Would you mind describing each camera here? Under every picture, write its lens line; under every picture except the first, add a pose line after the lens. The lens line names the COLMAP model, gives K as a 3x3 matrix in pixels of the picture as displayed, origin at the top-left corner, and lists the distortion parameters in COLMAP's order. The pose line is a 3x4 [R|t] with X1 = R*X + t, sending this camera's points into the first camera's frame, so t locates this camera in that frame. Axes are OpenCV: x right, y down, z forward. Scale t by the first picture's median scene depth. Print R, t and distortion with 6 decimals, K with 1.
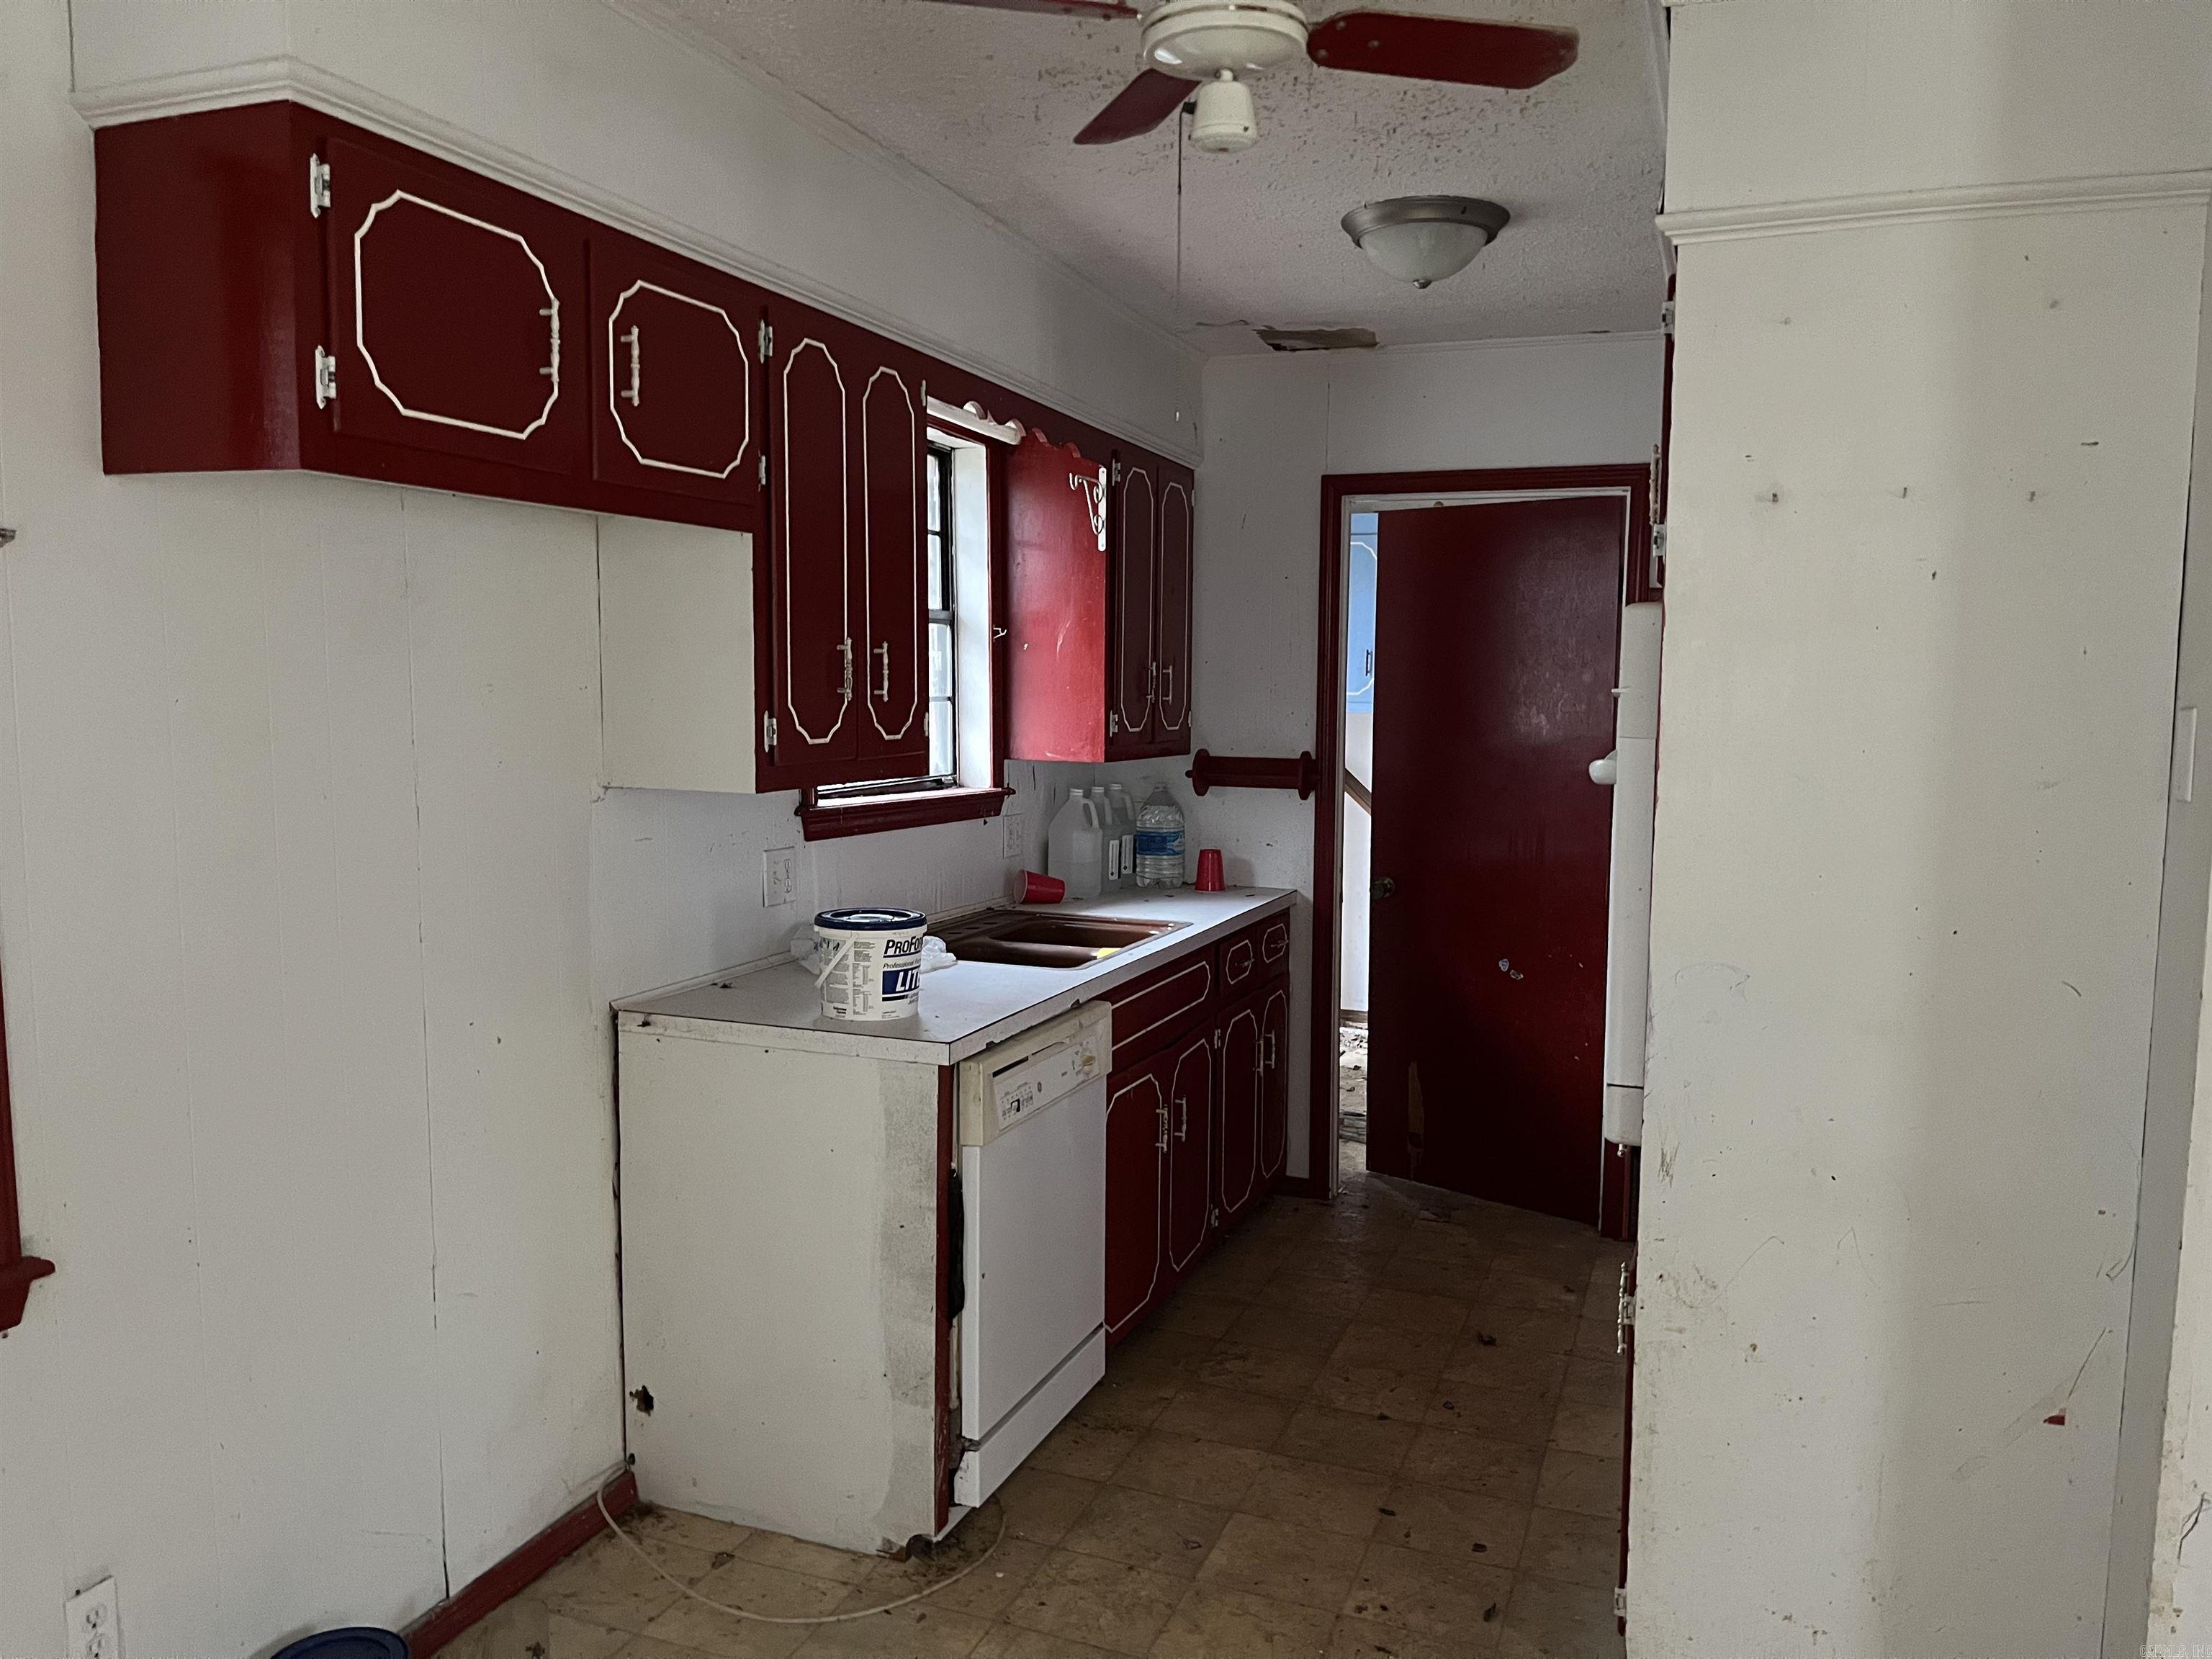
lens RADIAL K [[1654.4, 0, 1101.4], [0, 1654.4, 836.8], [0, 0, 1]] dist [0.061059, -0.085171]
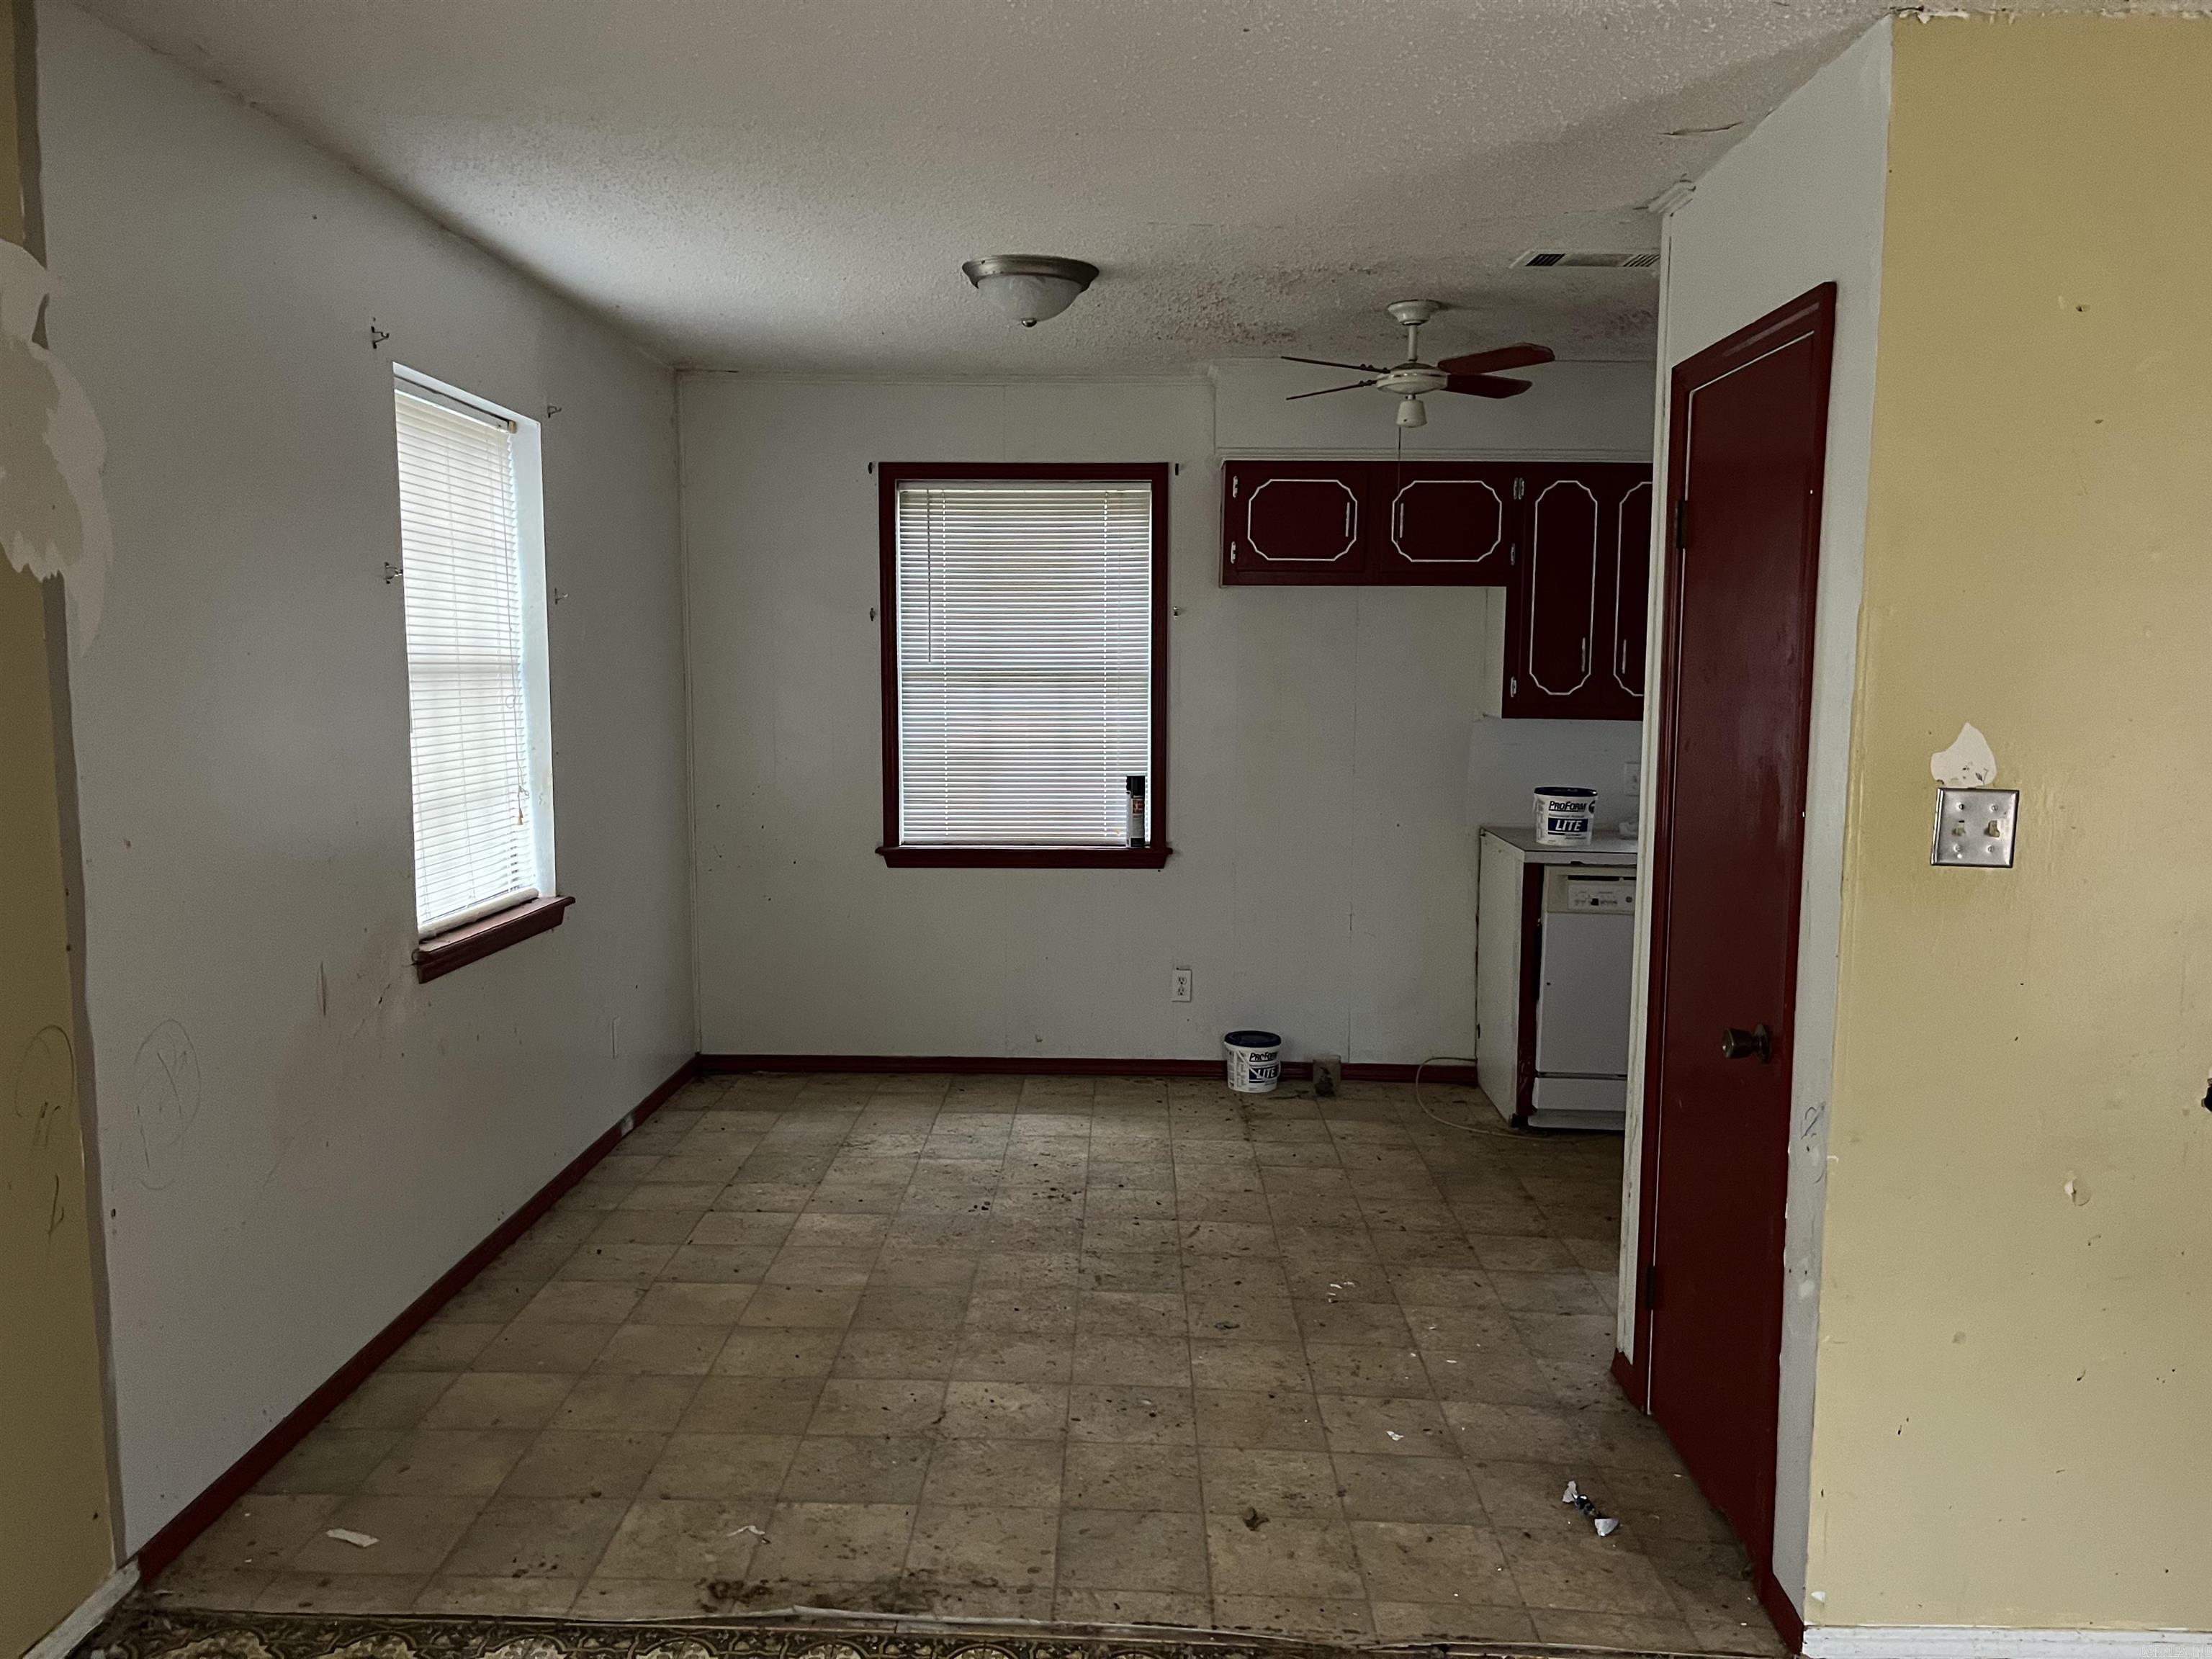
lens RADIAL K [[1654.4, 0, 1101.4], [0, 1654.4, 836.8], [0, 0, 1]] dist [0.061059, -0.085171]
pose [[0.342286, 0.096320, -0.934646, 1.437251], [-0.102662, 0.992610, 0.064697, 0.033522], [0.933970, 0.073808, 0.349645, -0.116094]]
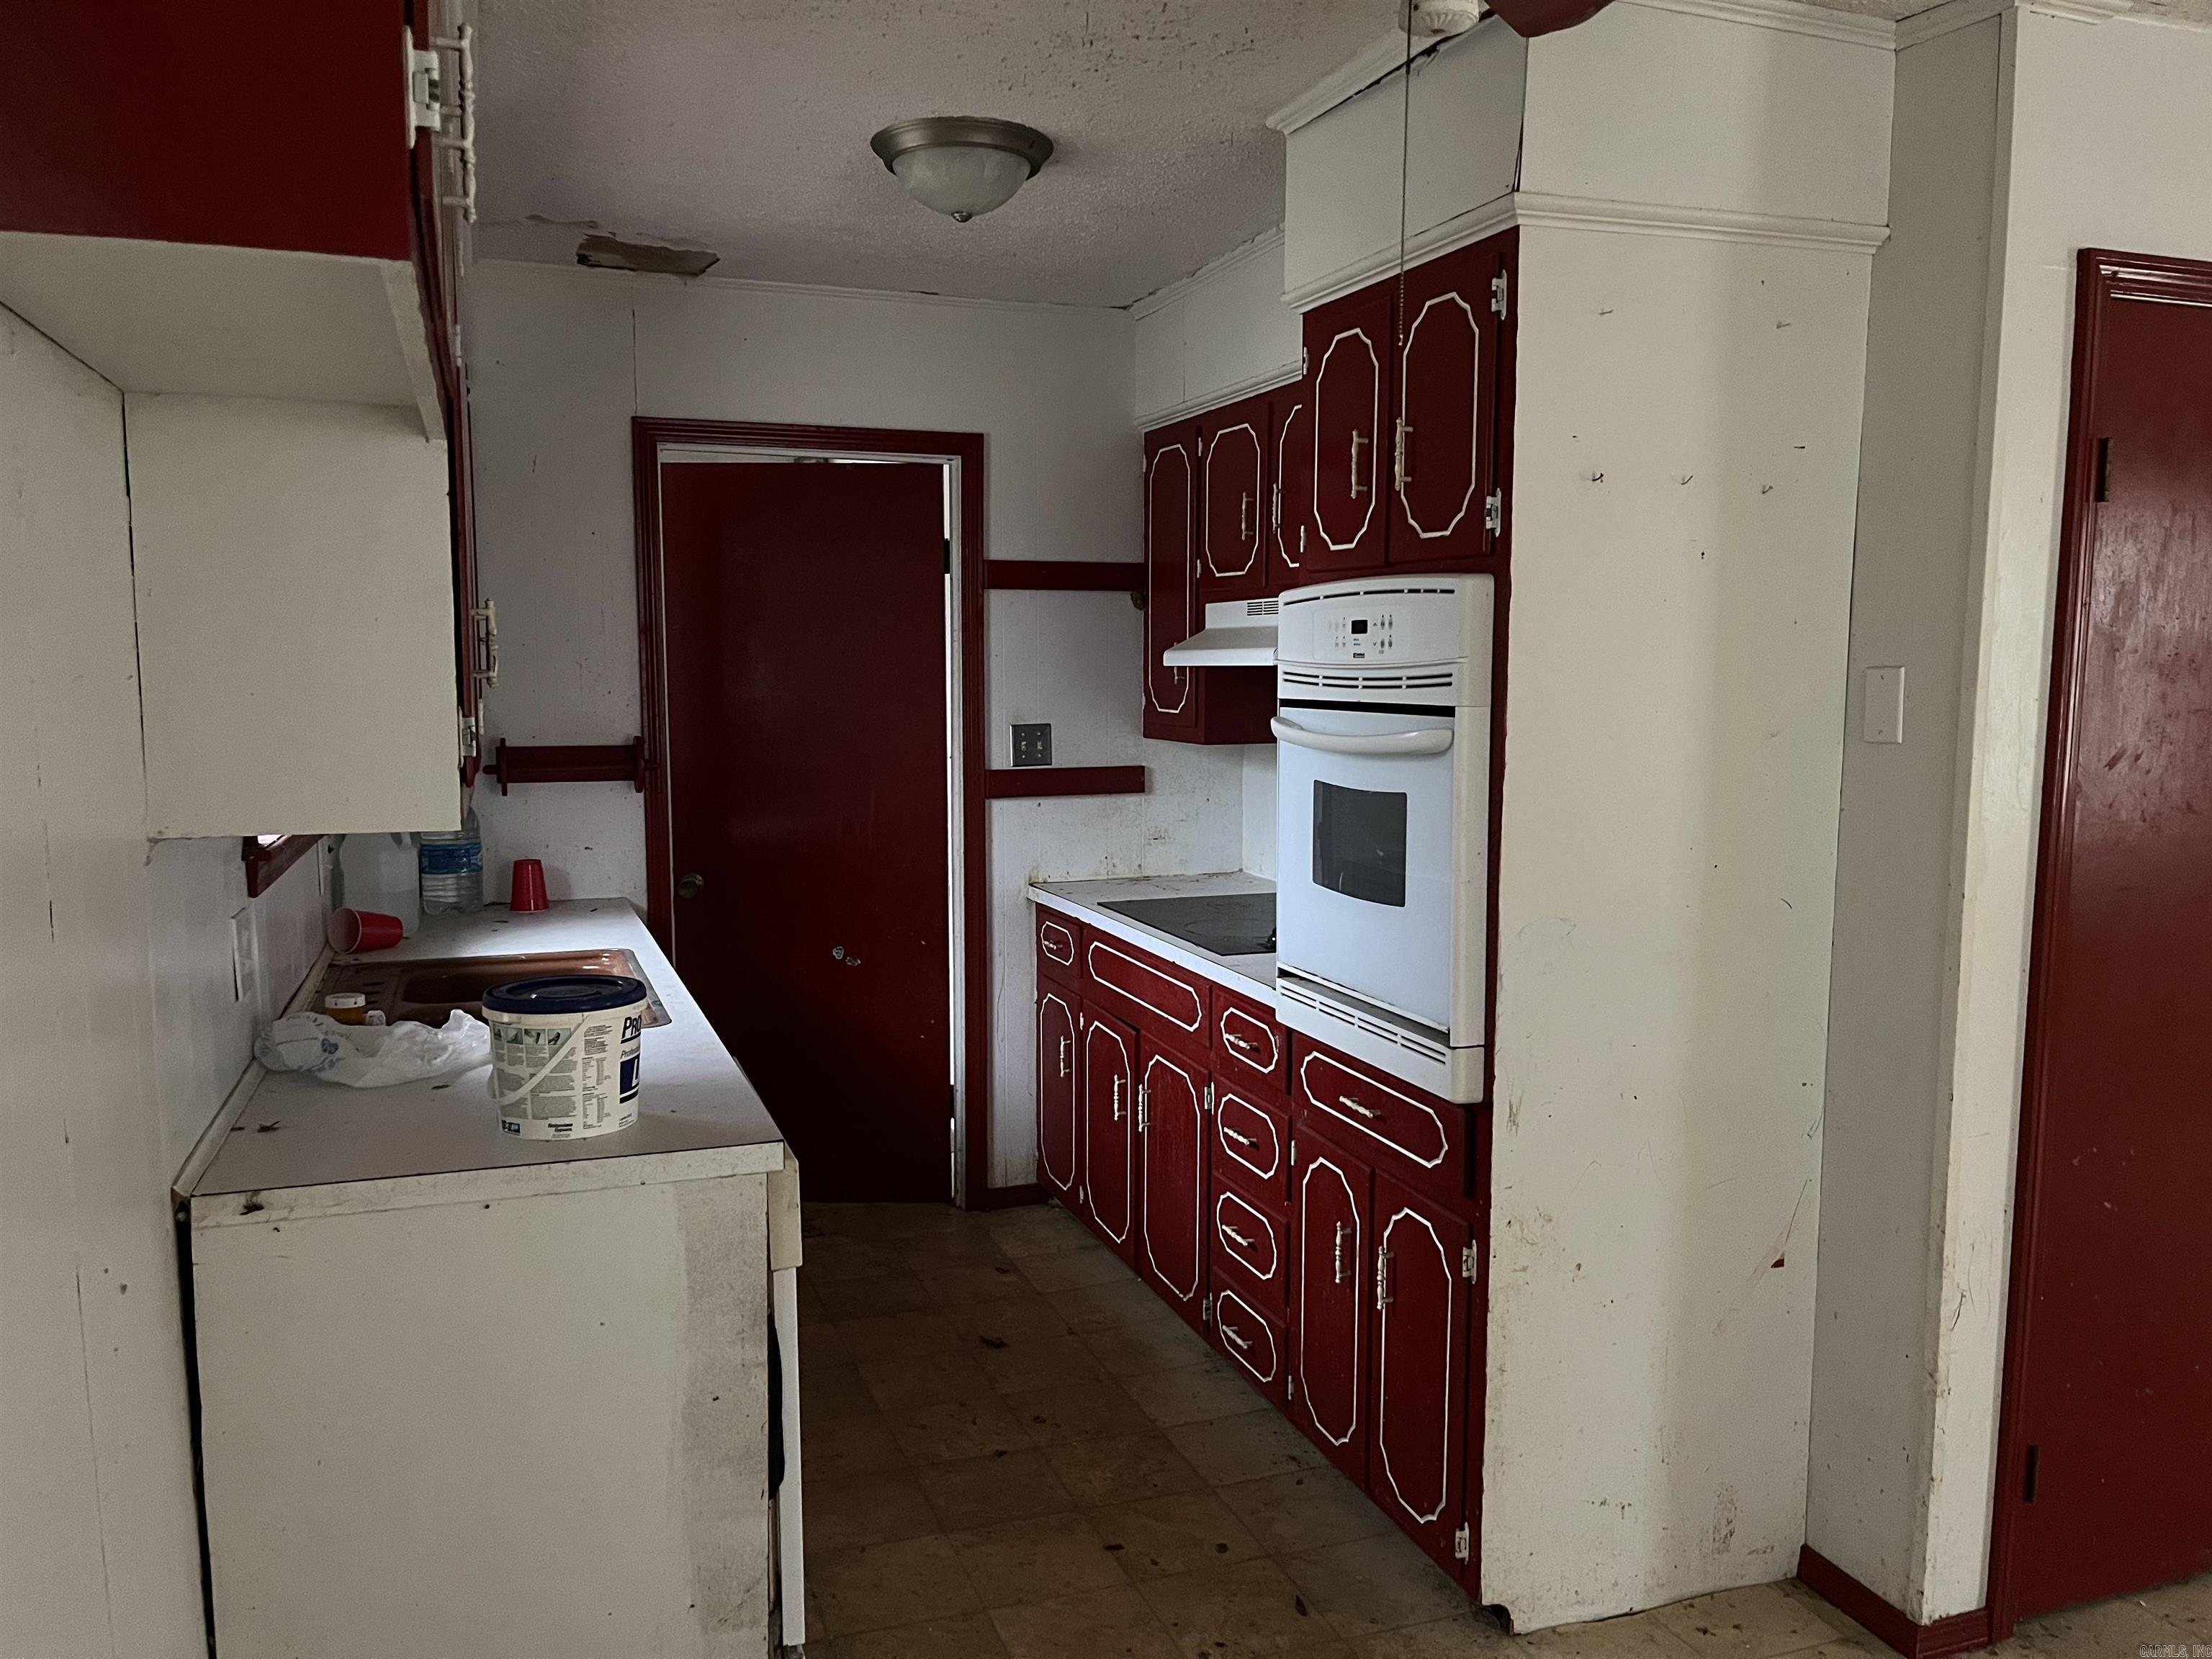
lens RADIAL K [[1667.8, 0, 1106.0], [0, 1667.8, 829.5], [0, 0, 1]] dist [0.018190, 0.002499]
pose [[0.764984, -0.079737, 0.639095, -0.428400], [0.071394, 0.996690, 0.038895, -0.033448], [-0.640080, 0.015874, 0.768144, 0.302385]]
